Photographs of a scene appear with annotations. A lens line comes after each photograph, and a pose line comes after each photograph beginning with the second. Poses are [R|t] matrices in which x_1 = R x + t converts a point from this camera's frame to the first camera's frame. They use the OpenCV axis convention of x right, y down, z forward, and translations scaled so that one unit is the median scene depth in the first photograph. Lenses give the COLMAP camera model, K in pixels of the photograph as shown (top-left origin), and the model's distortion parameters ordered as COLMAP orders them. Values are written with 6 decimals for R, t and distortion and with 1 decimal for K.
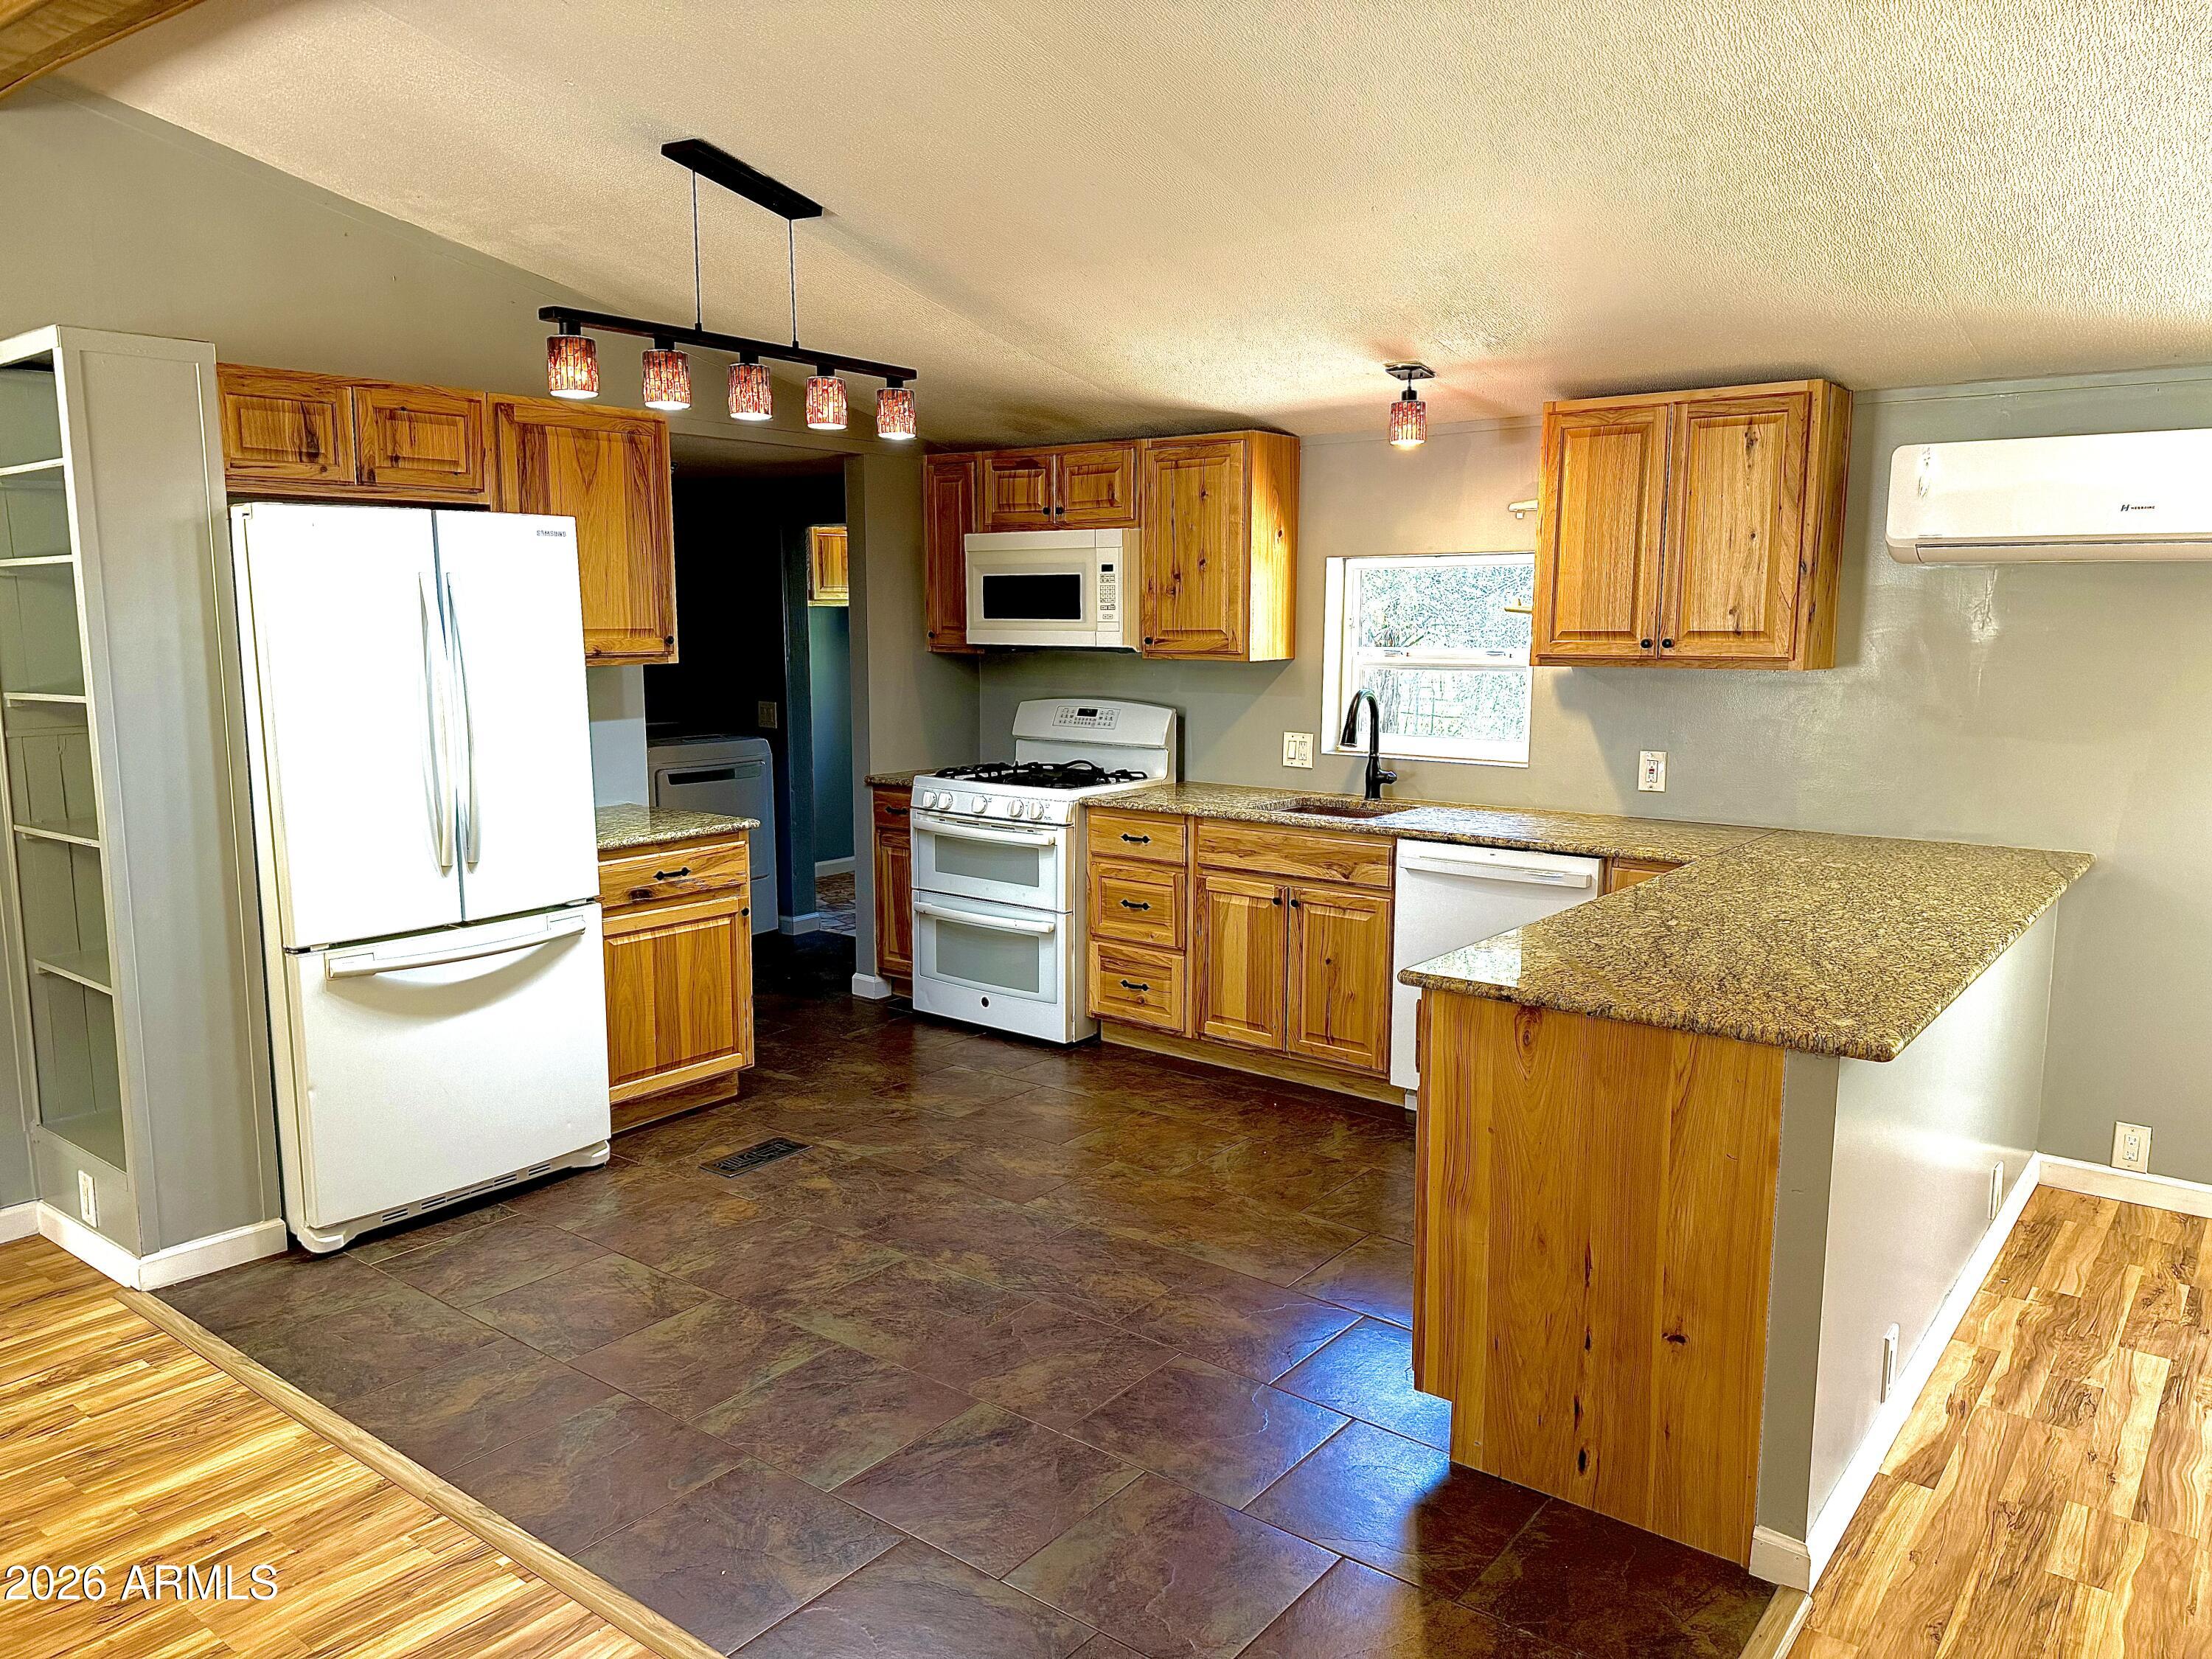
lens RADIAL K [[1574.7, 0, 1112.1], [0, 1574.7, 839.2], [0, 0, 1]] dist [0.024264, -0.011700]
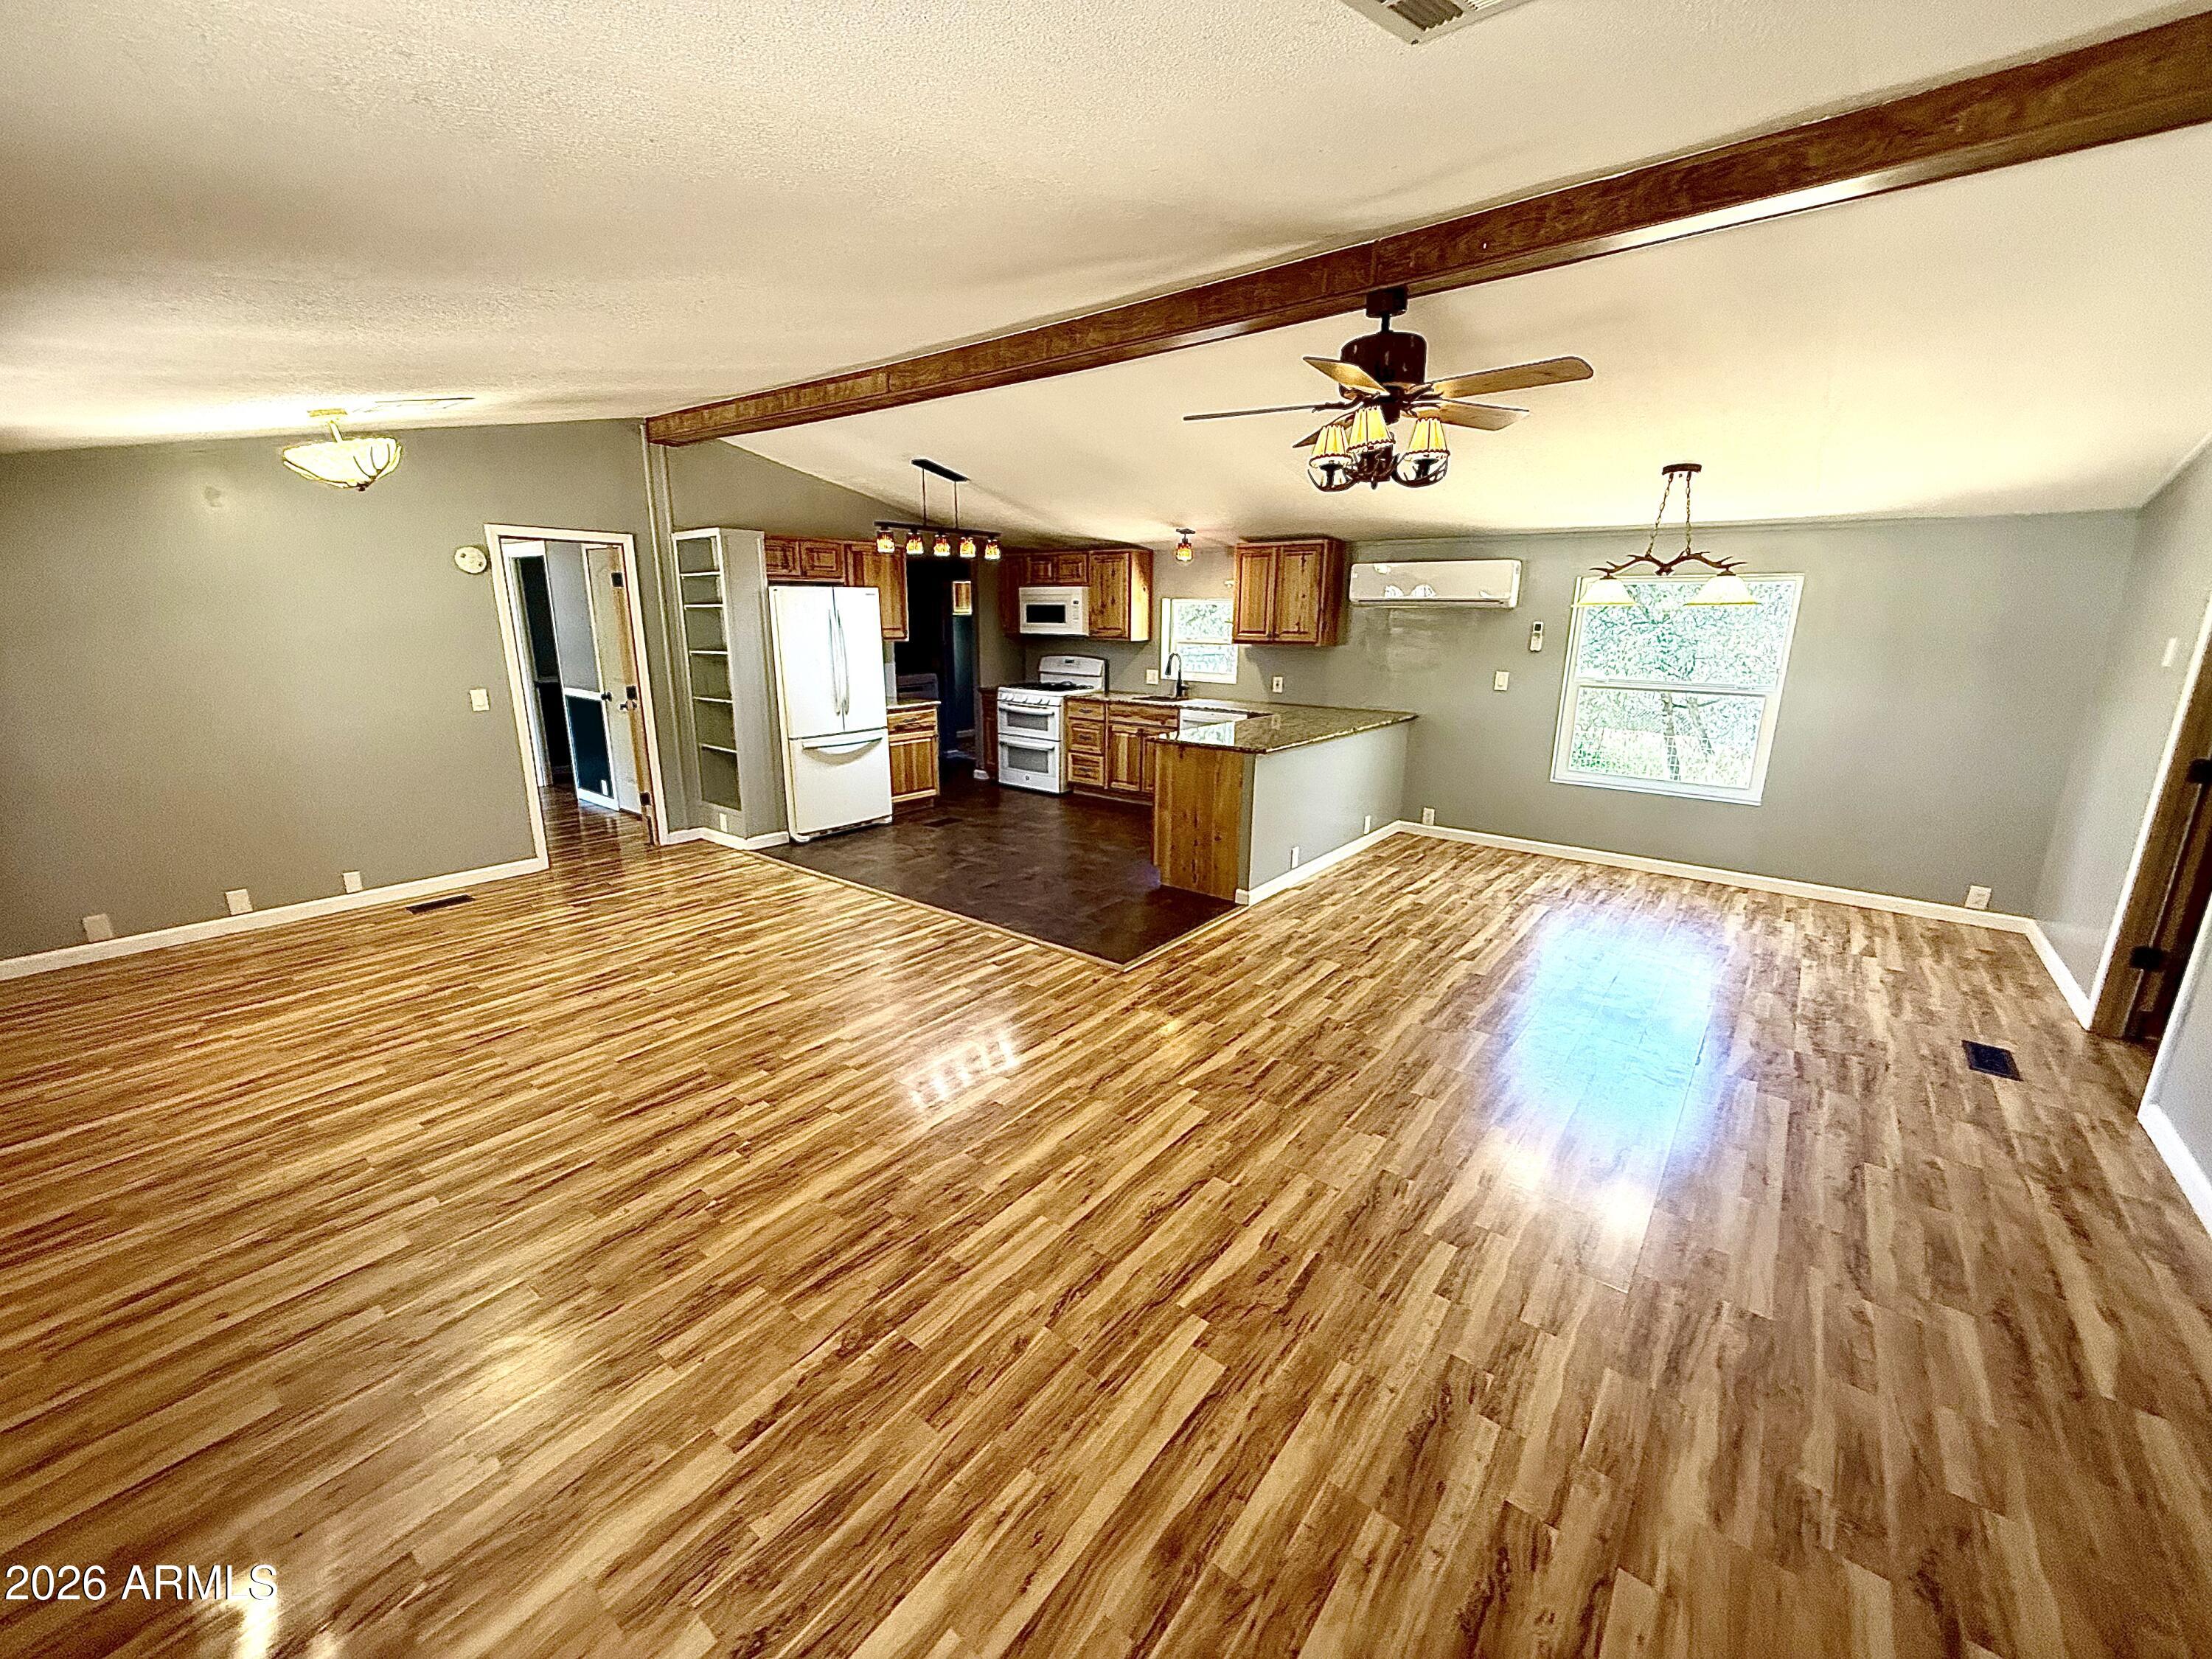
lens RADIAL K [[885.8, 0, 1088.2], [0, 885.8, 819.7], [0, 0, 1]] dist [-0.000033, 0.000021]
pose [[0.999704, 0.008547, -0.022764, 0.063146], [-0.006481, 0.995983, 0.089309, 0.055224], [0.023436, -0.089135, 0.995744, -0.530561]]
